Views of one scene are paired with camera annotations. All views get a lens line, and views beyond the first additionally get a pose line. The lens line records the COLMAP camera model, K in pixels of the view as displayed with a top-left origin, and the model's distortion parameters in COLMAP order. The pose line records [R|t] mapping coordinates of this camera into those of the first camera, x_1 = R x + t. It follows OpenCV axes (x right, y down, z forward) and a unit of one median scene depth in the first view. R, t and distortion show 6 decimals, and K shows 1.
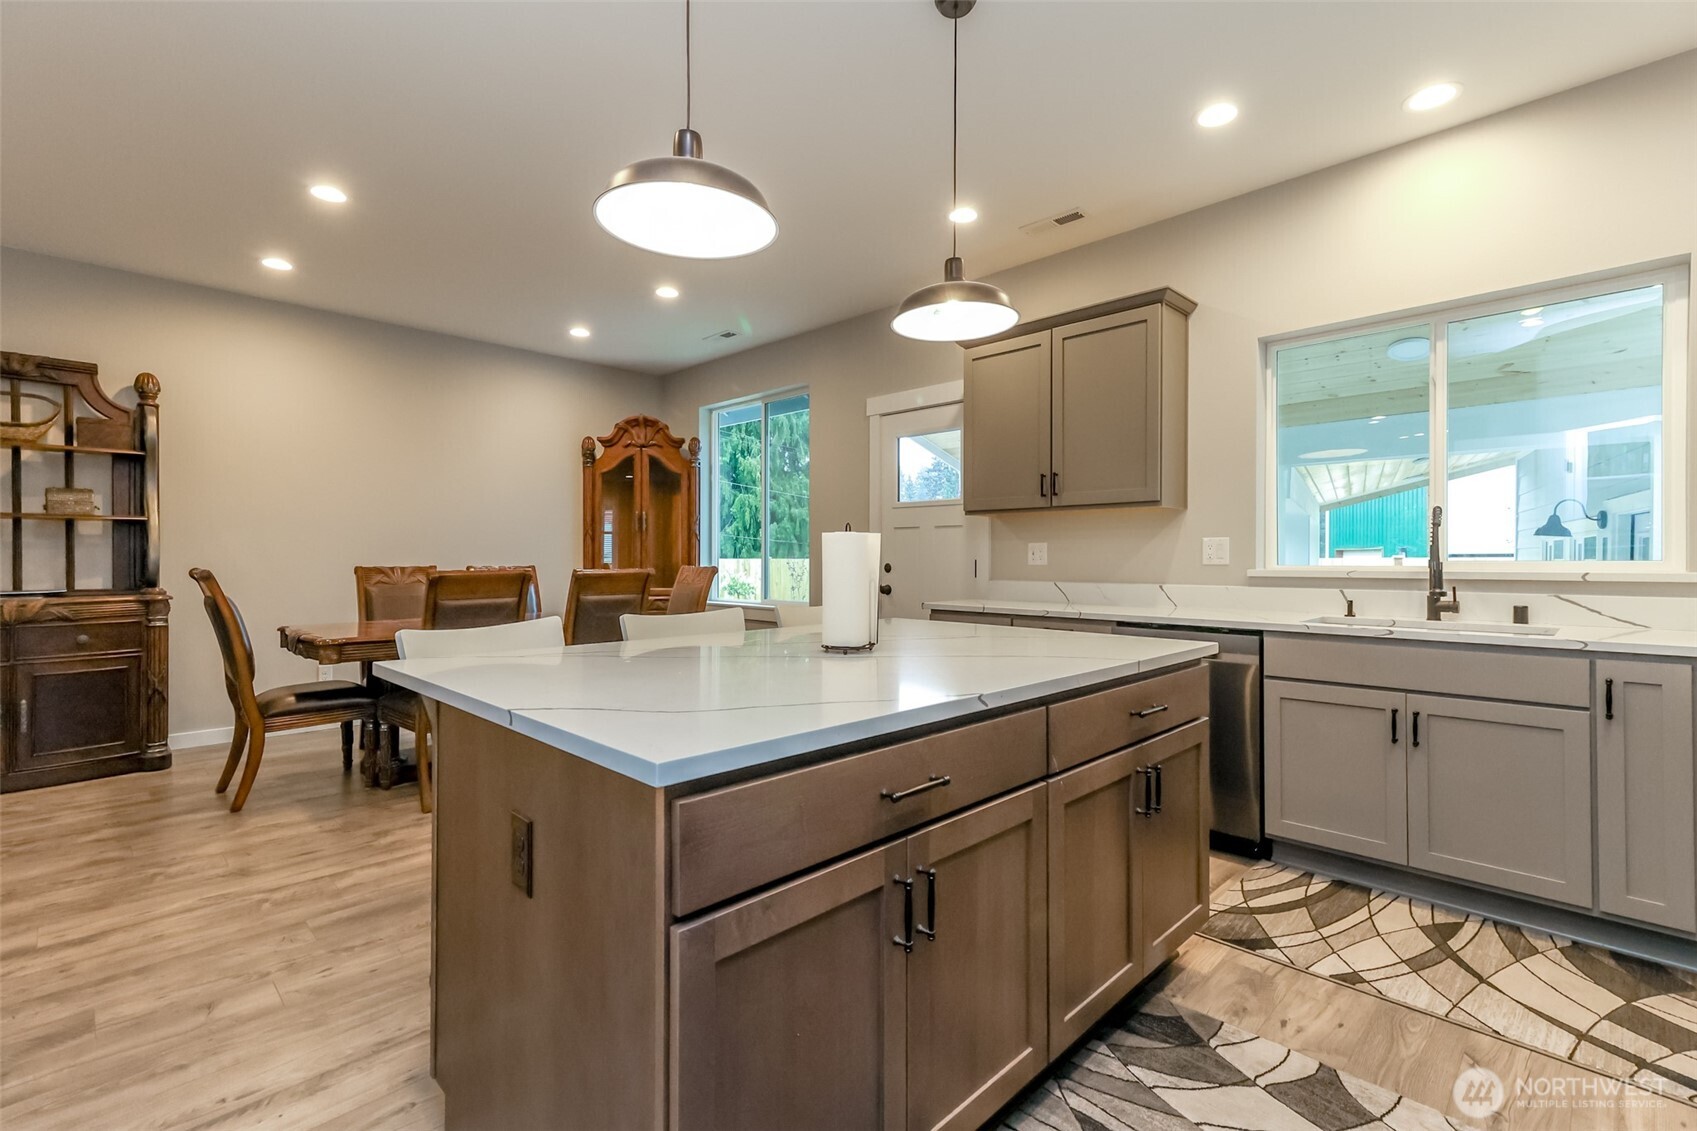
lens RADIAL K [[762.4, 0, 858.3], [0, 762.4, 560.2], [0, 0, 1]] dist [0.017410, -0.000894]
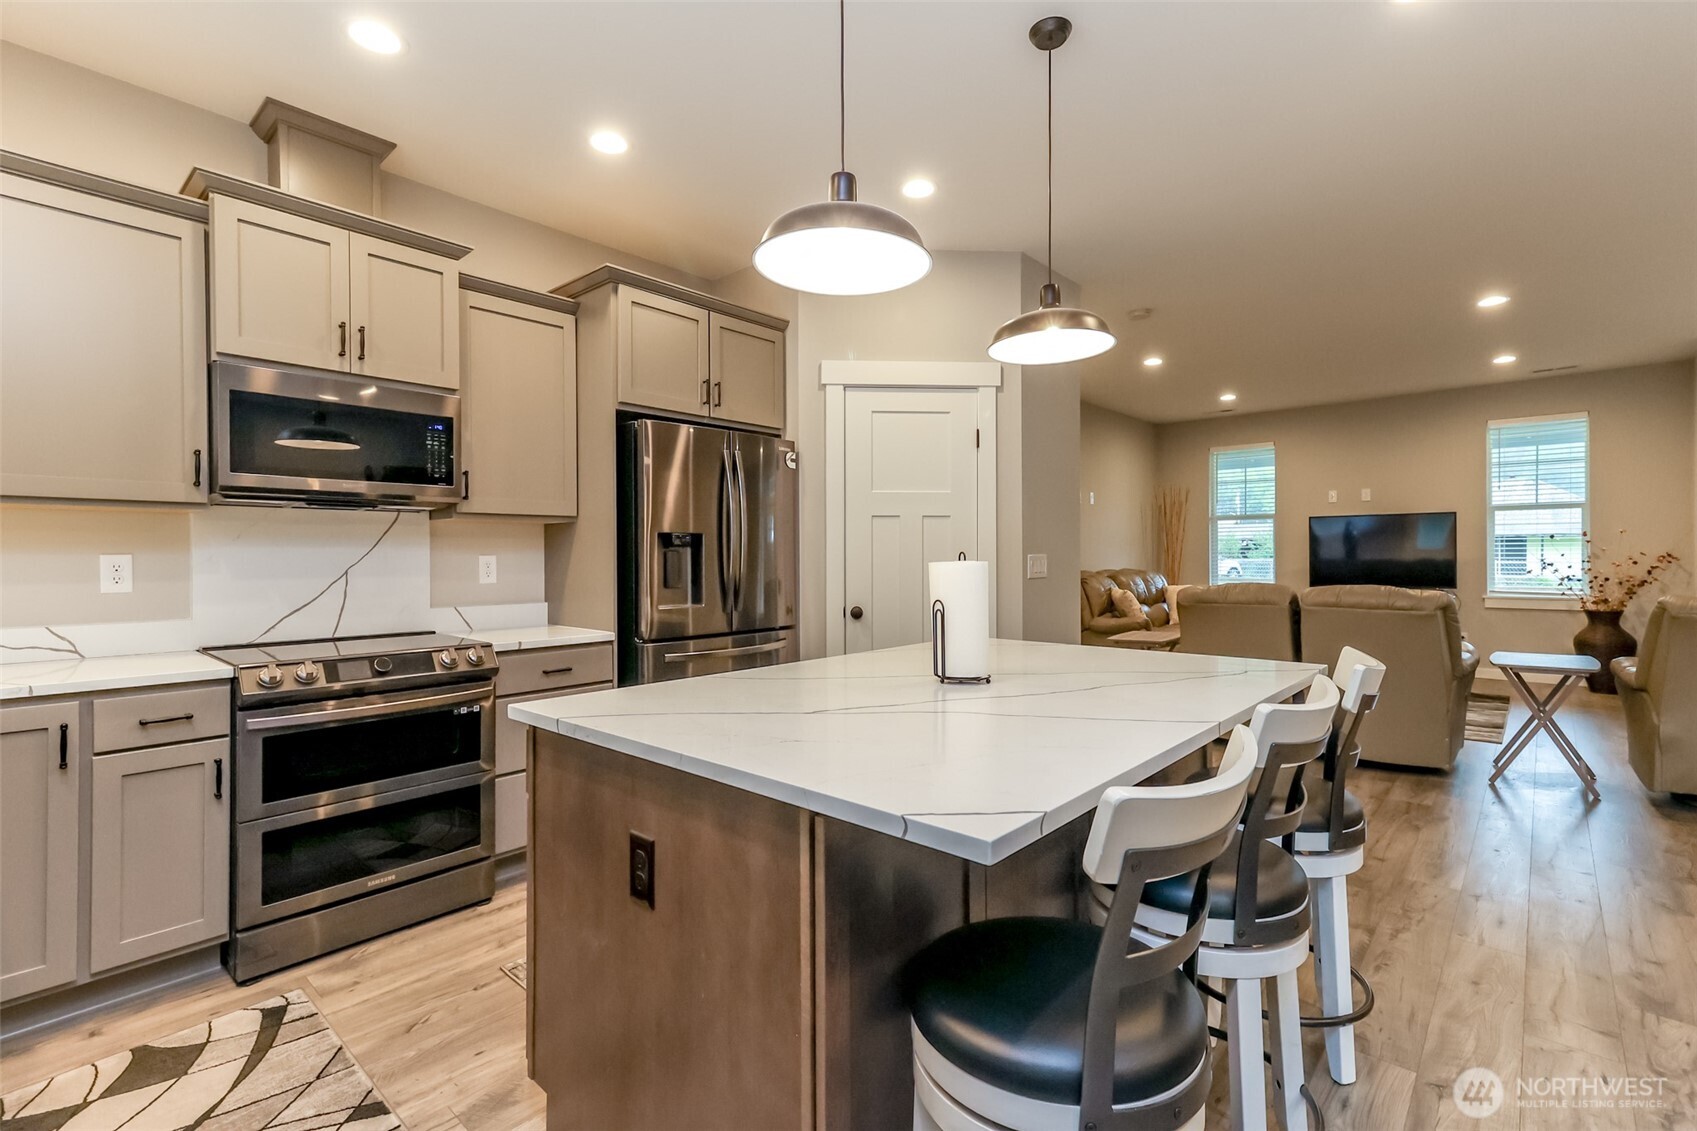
lens RADIAL K [[762.4, 0, 858.3], [0, 762.4, 560.2], [0, 0, 1]] dist [0.017410, -0.000894]
pose [[-0.998607, 0.007110, -0.052281, 0.145471], [0.006965, 0.999971, 0.002962, -0.028077], [0.052301, 0.002594, -0.998628, 1.596982]]
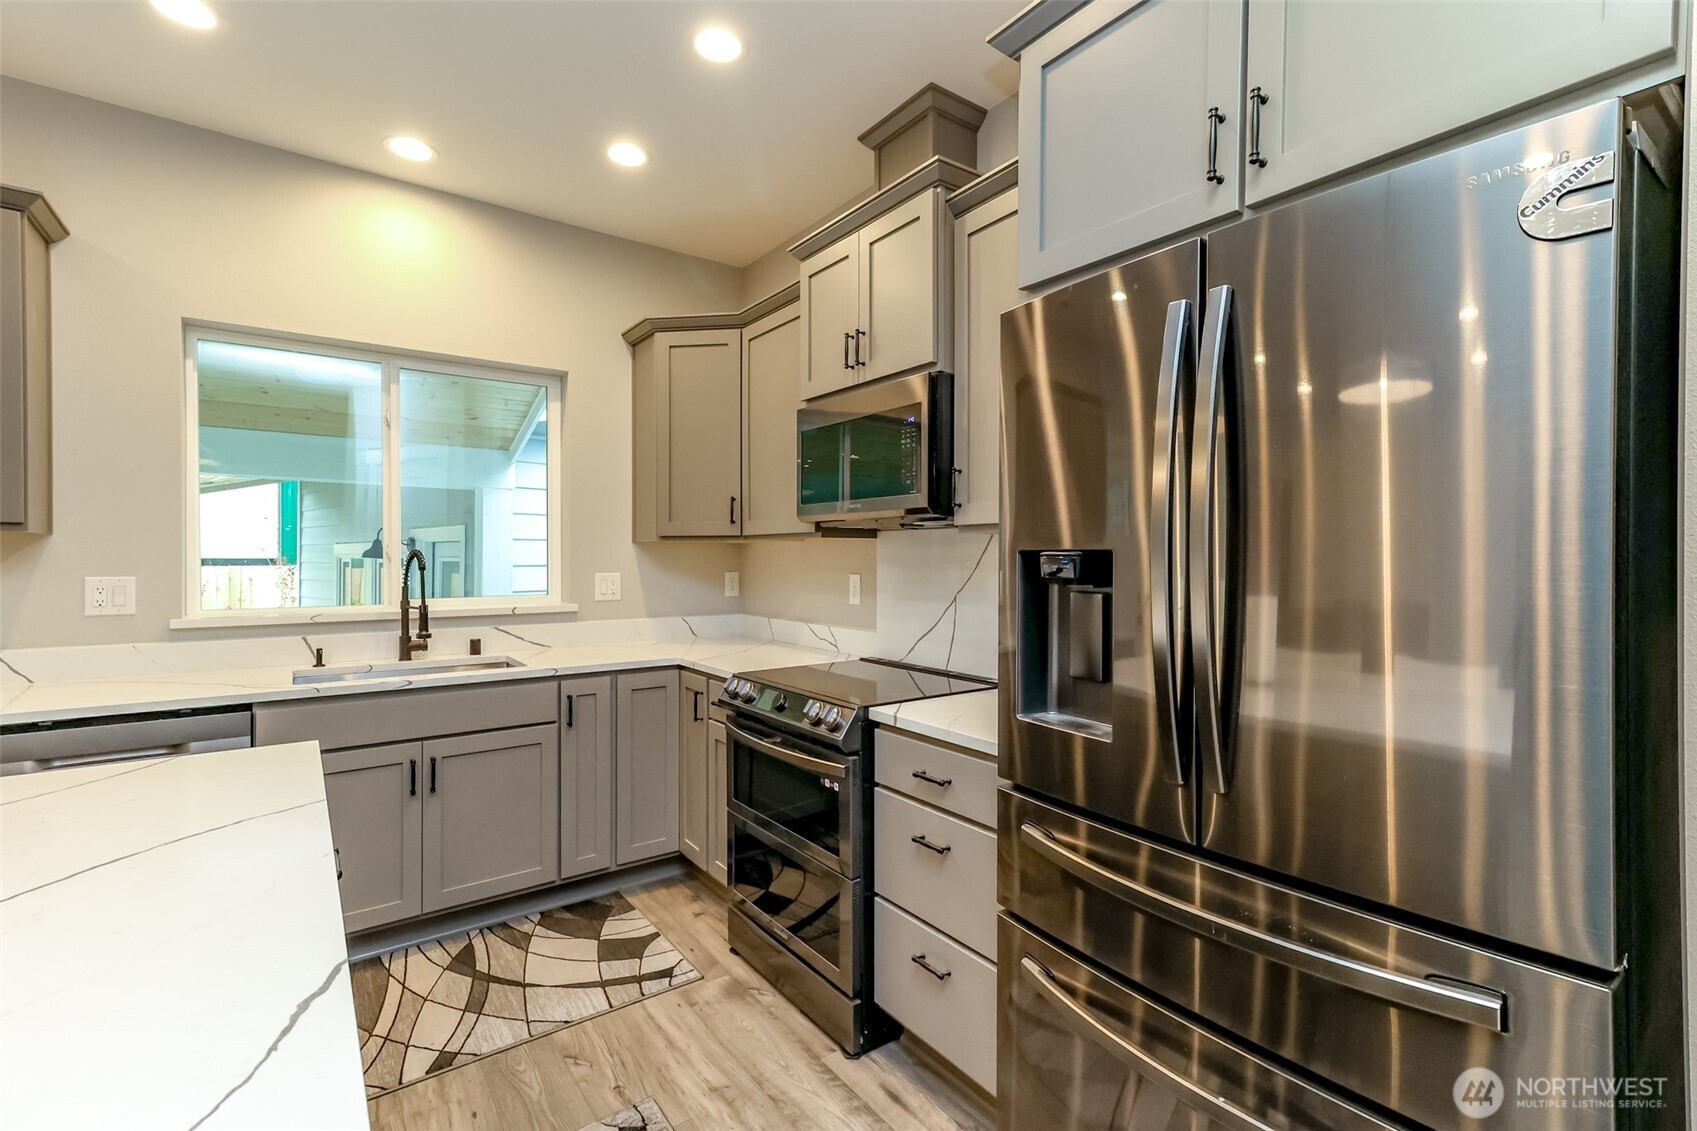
lens RADIAL K [[762.4, 0, 858.3], [0, 762.4, 560.2], [0, 0, 1]] dist [0.017410, -0.000894]
pose [[0.160513, -0.003269, 0.987028, -0.188265], [0.001430, 0.999994, 0.003079, -0.067661], [-0.987033, 0.000917, 0.160517, 0.294828]]
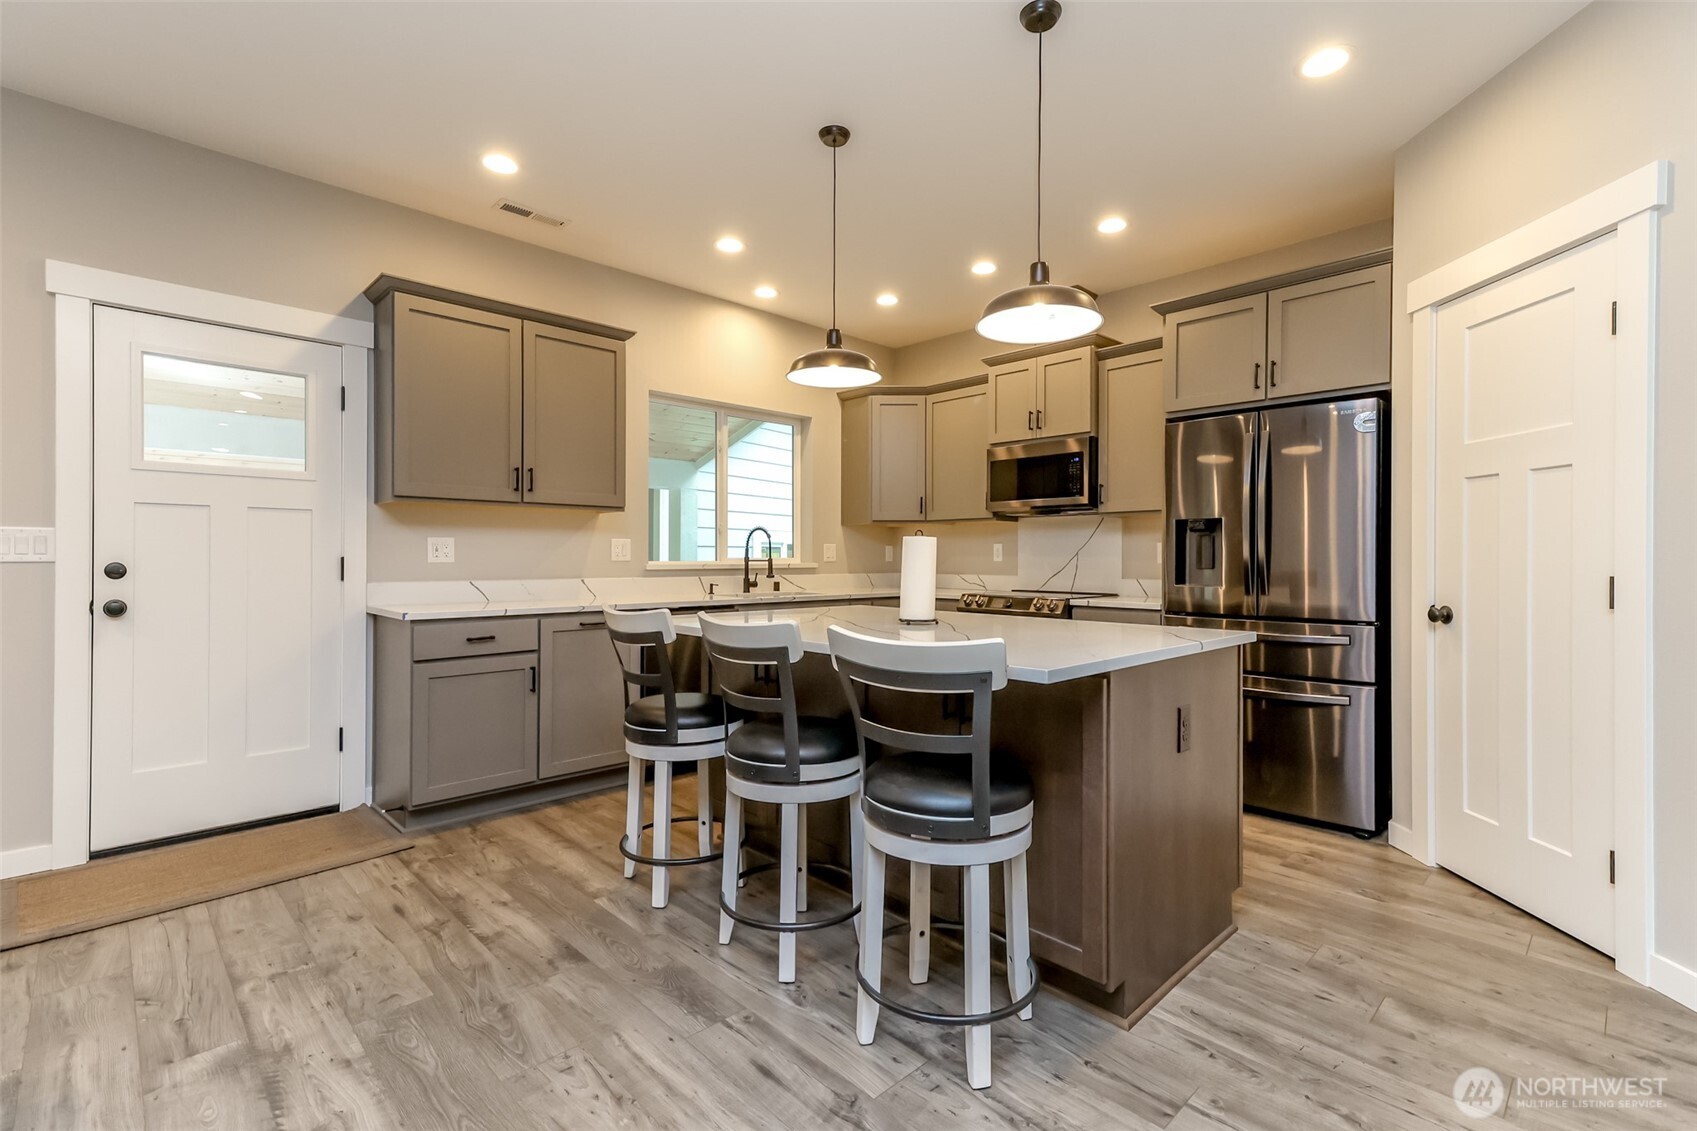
lens RADIAL K [[762.7, 0, 852.3], [0, 762.7, 554.5], [0, 0, 1]] dist [0.023730, -0.000200]
pose [[0.023278, 0.003816, 0.999722, -1.119296], [0.000882, 0.999992, -0.003837, 0.000674], [-0.999729, 0.000971, 0.023274, 0.876859]]
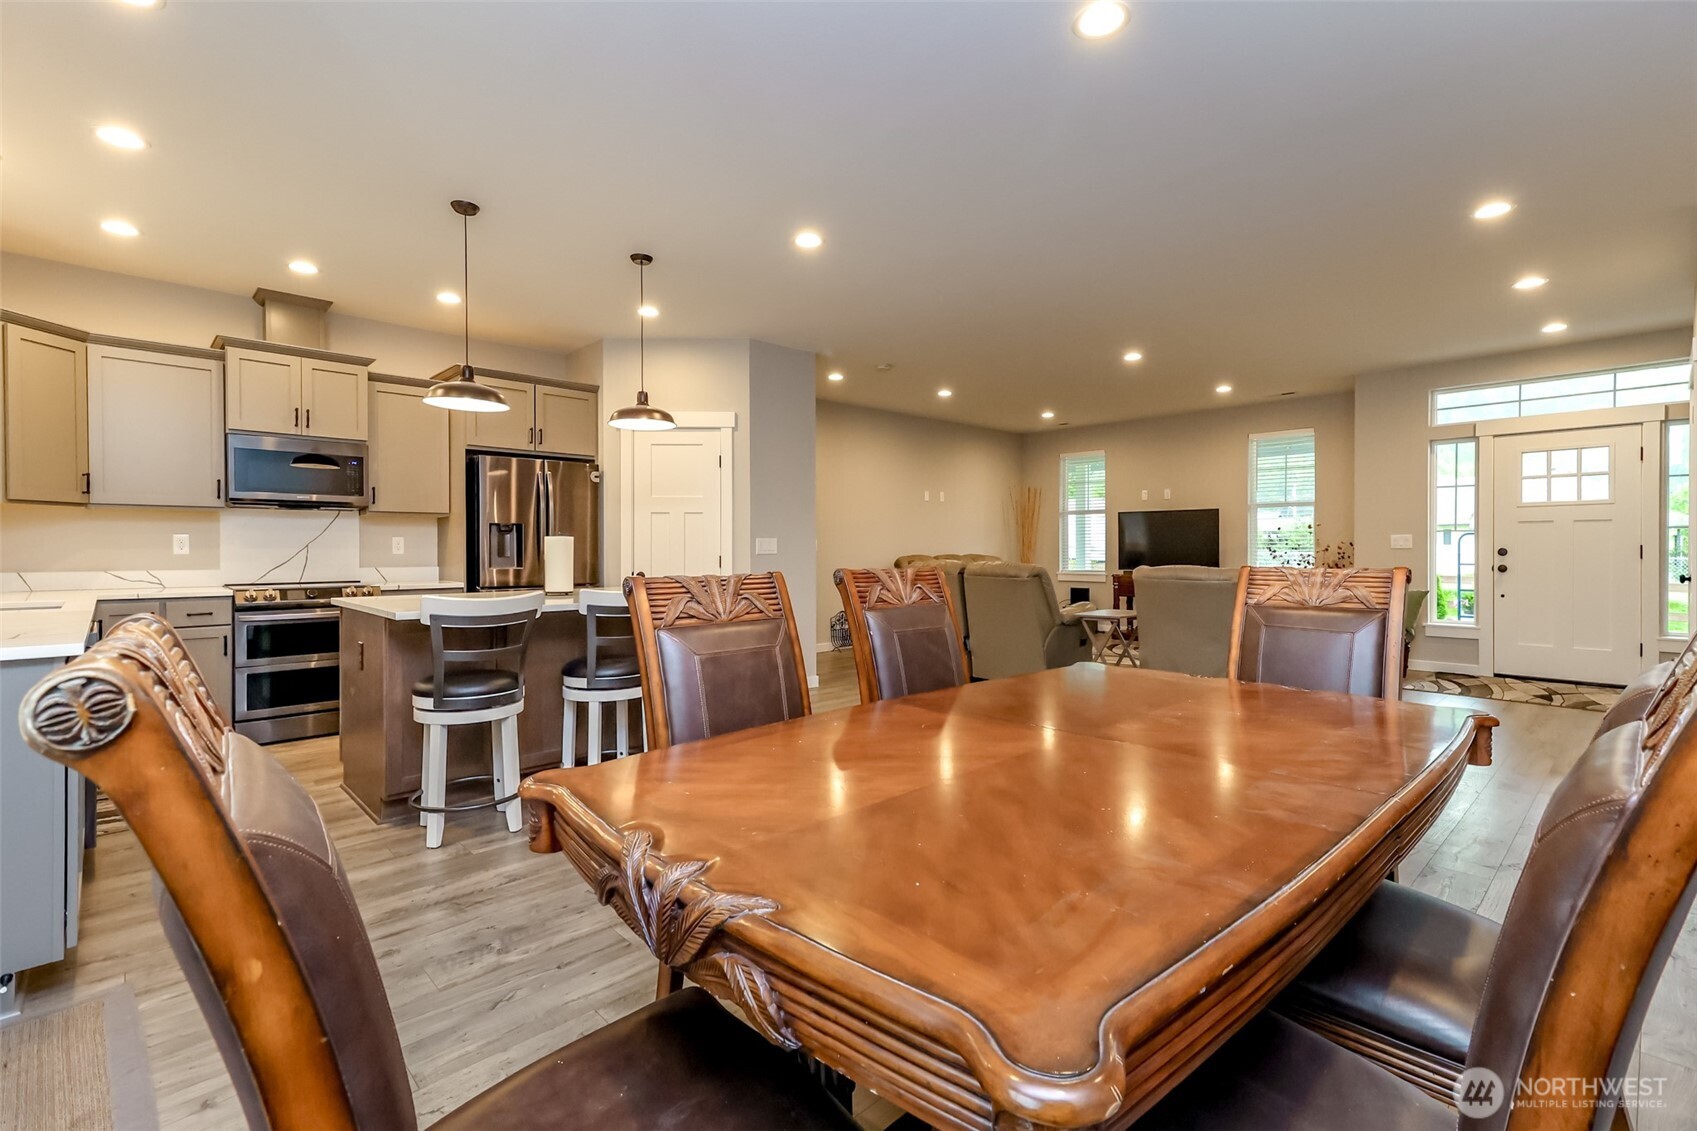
lens RADIAL K [[783.7, 0, 857.6], [0, 783.7, 554.2], [0, 0, 1]] dist [0.028615, 0.000205]
pose [[-0.999525, -0.002556, 0.030724, -0.702642], [-0.002188, 0.999925, 0.012020, -0.015056], [-0.030752, 0.011947, -0.999456, 2.492539]]
